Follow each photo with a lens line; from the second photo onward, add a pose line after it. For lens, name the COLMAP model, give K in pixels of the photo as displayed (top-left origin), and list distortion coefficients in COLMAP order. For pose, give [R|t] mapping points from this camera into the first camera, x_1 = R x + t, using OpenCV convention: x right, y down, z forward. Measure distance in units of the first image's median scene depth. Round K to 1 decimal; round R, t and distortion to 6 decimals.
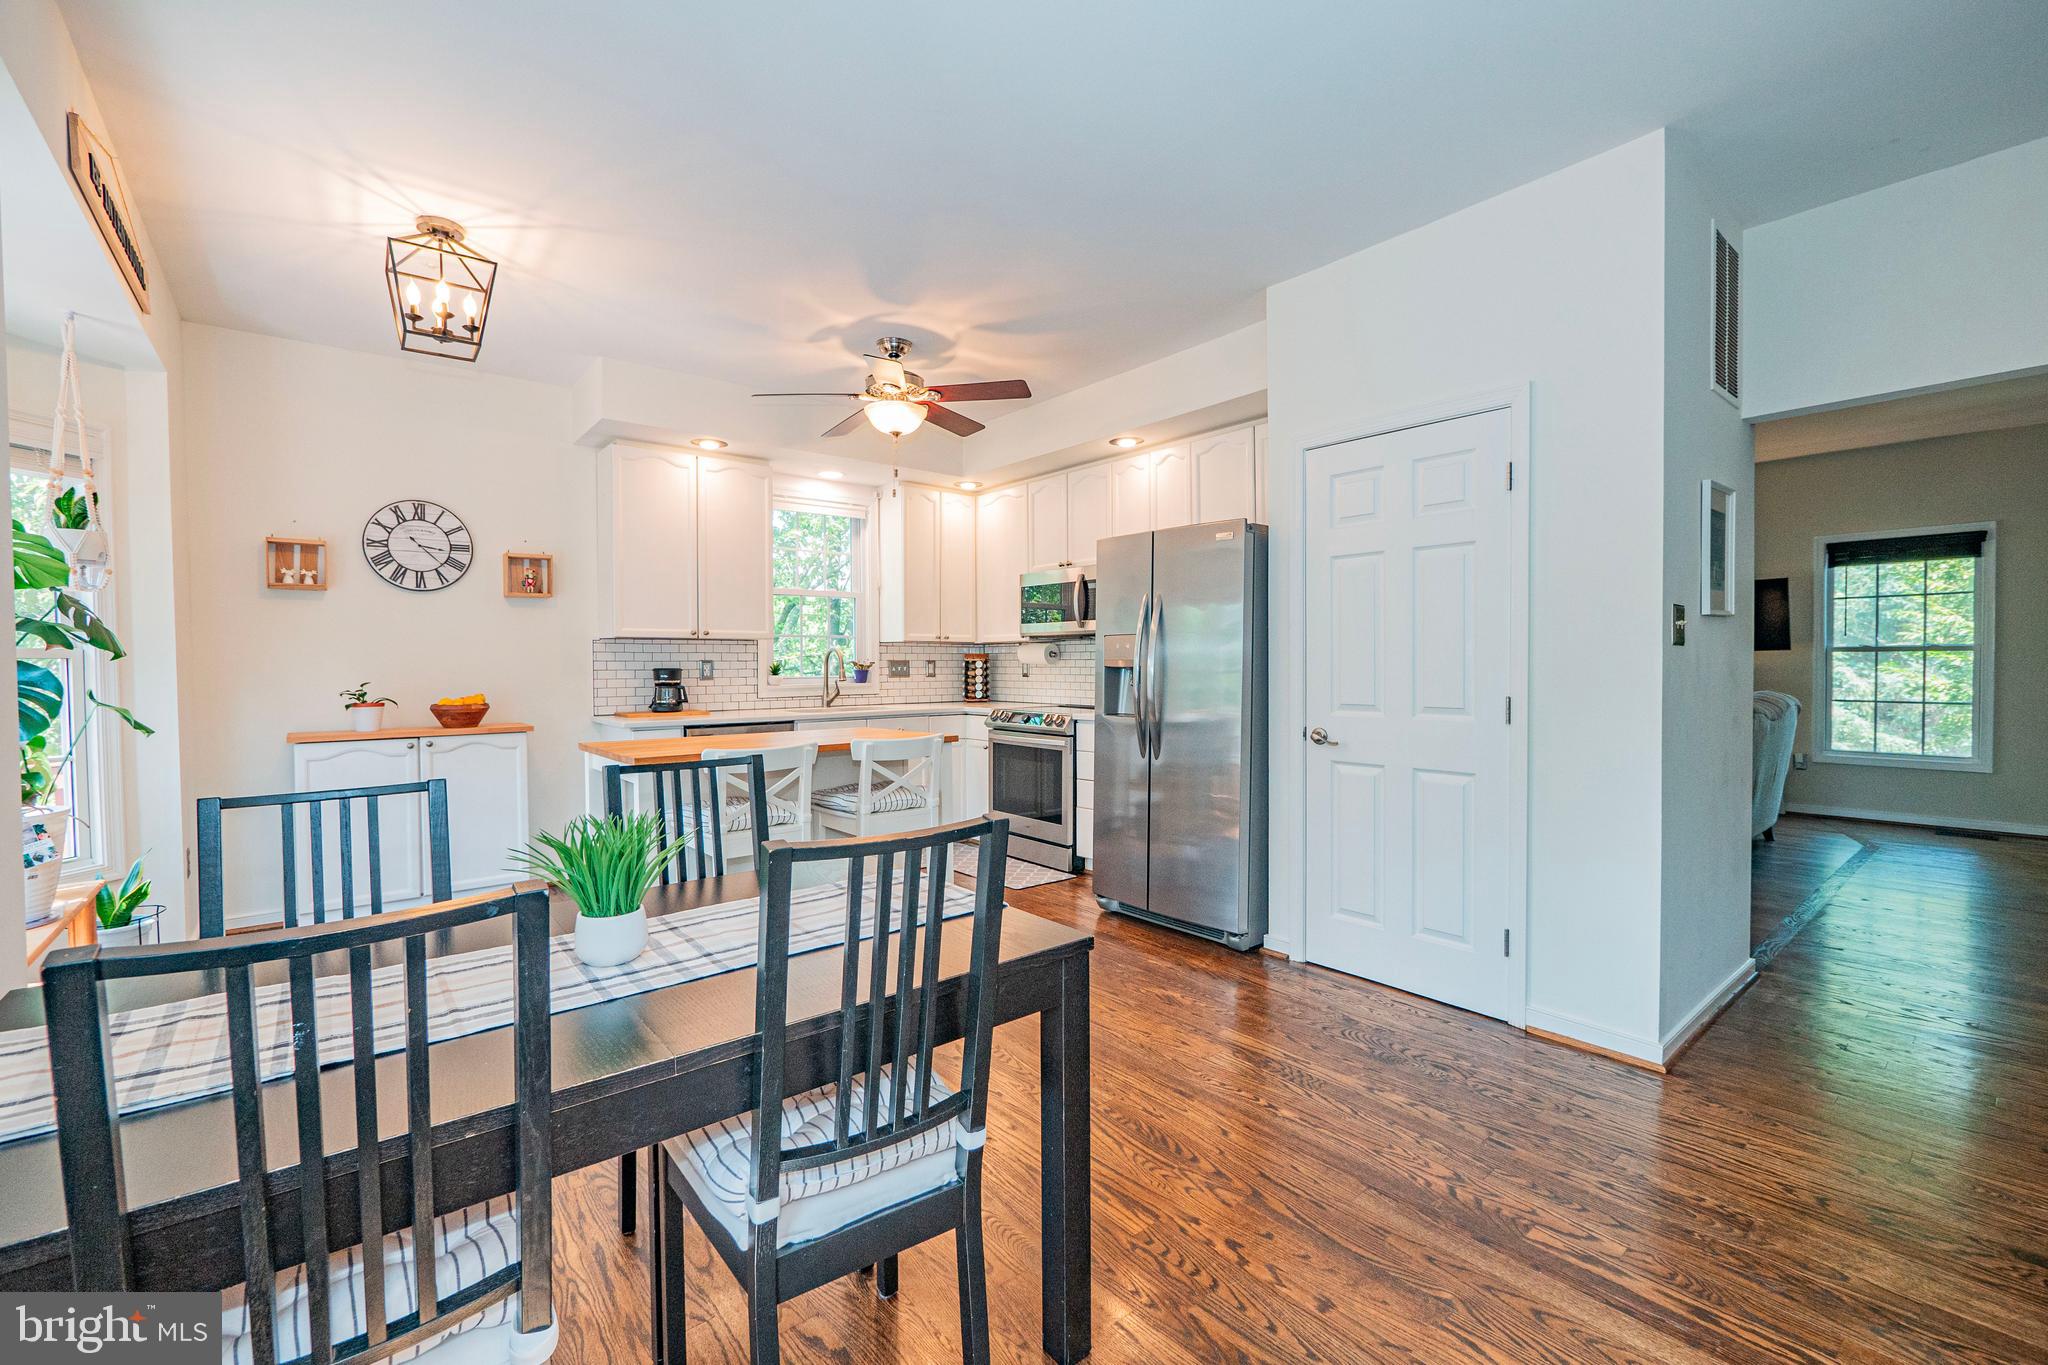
lens RADIAL K [[861.8, 0, 1025.3], [0, 861.8, 679.8], [0, 0, 1]] dist [-0.008591, 0.001422]
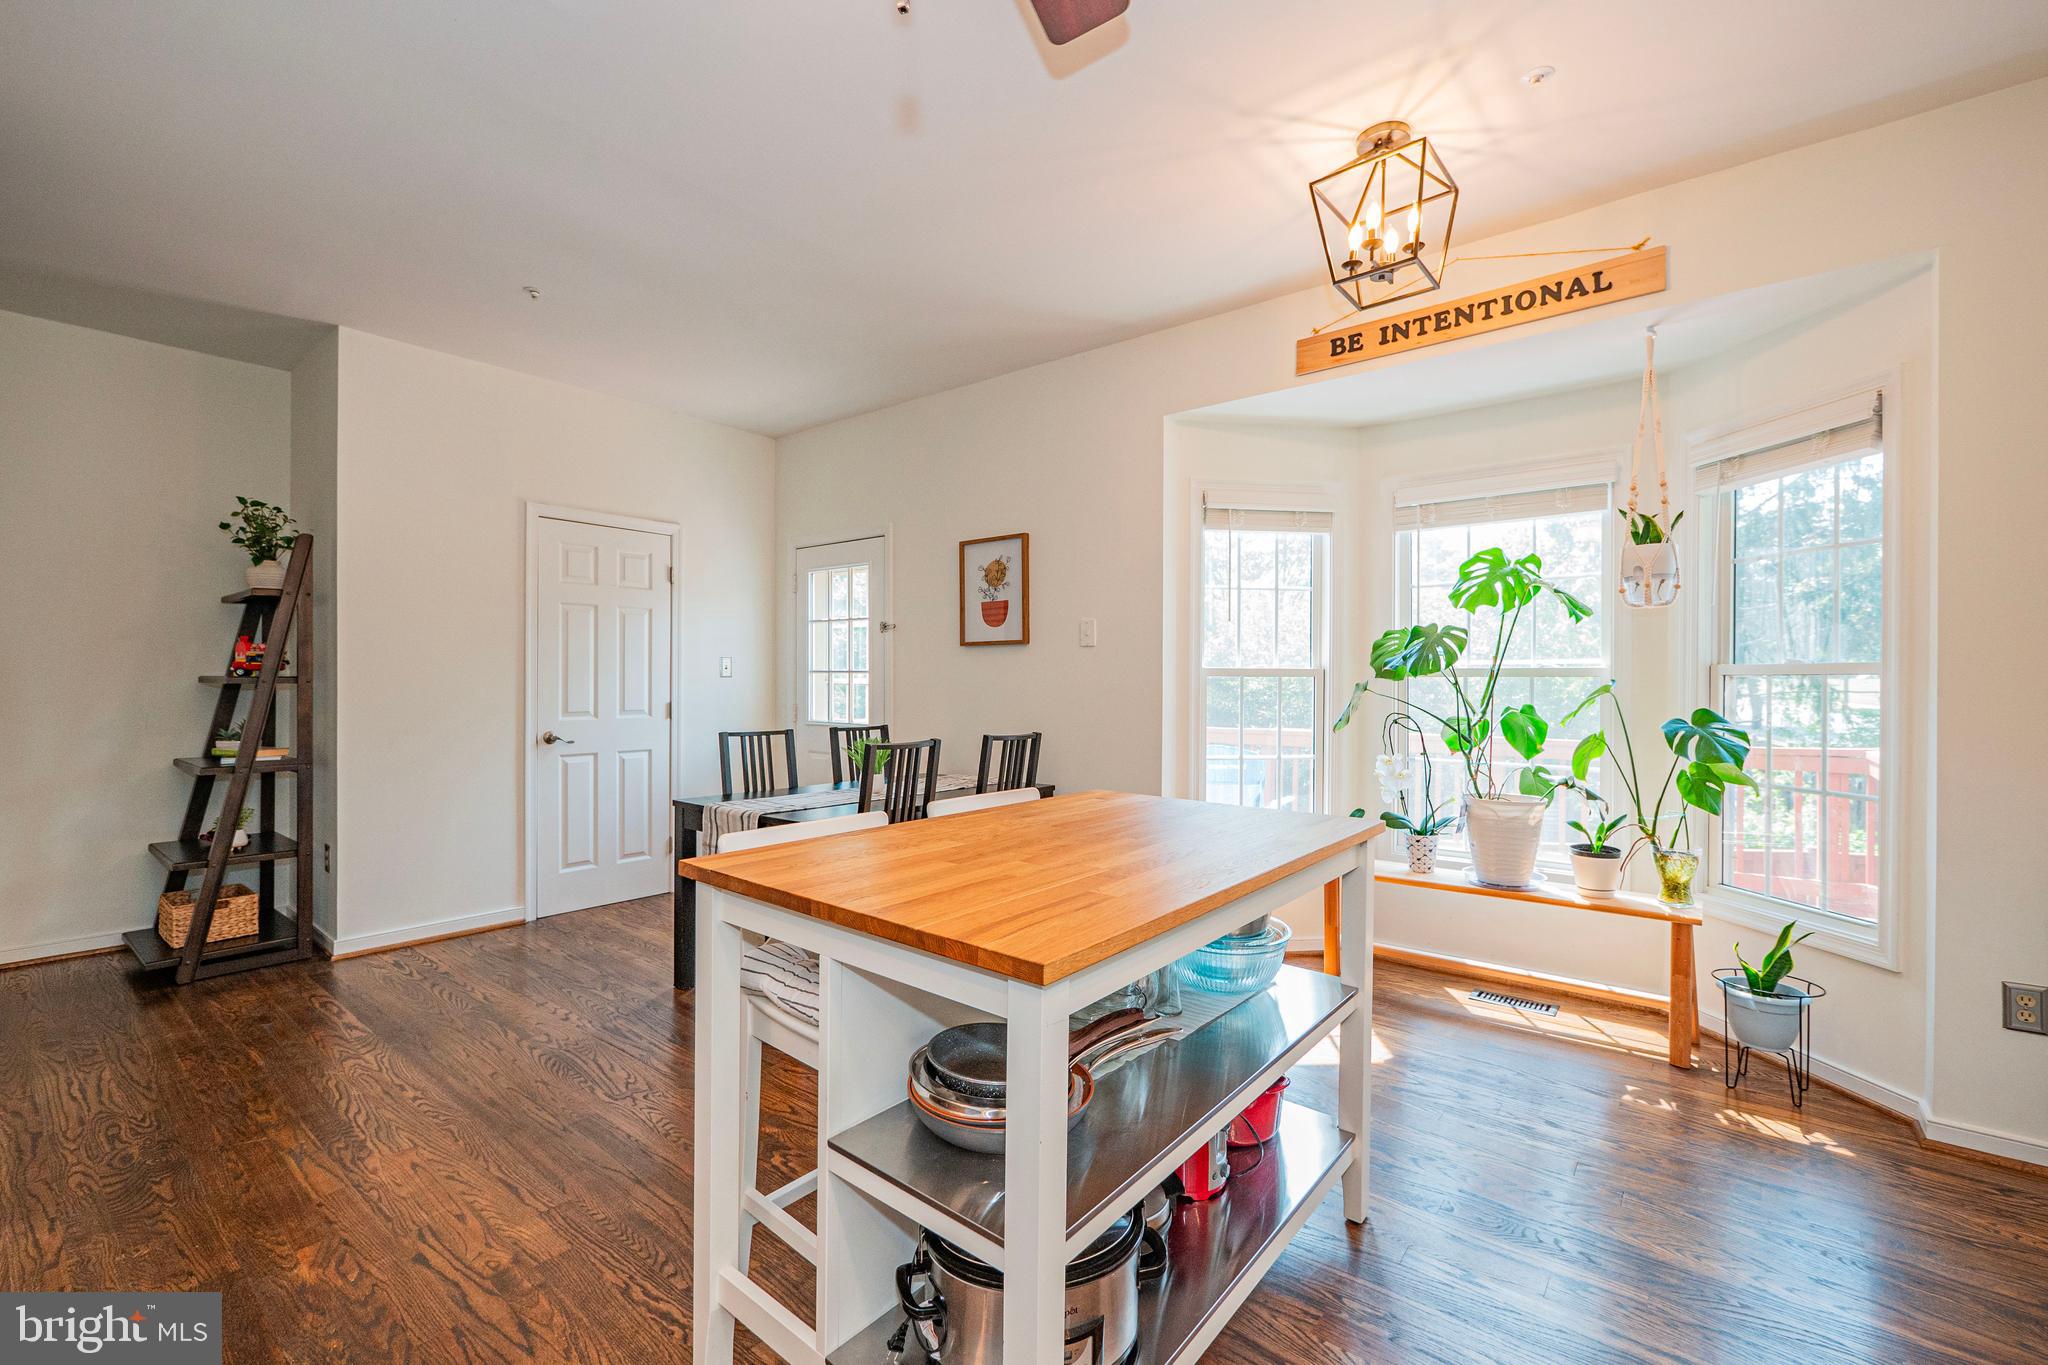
lens RADIAL K [[861.8, 0, 1026.9], [0, 861.8, 681.0], [0, 0, 1]] dist [-0.008591, 0.001422]
pose [[-0.978349, 0.002773, -0.206941, -0.113381], [-0.001902, 0.999748, 0.022390, -0.022457], [0.206951, 0.022299, -0.978097, 1.049294]]
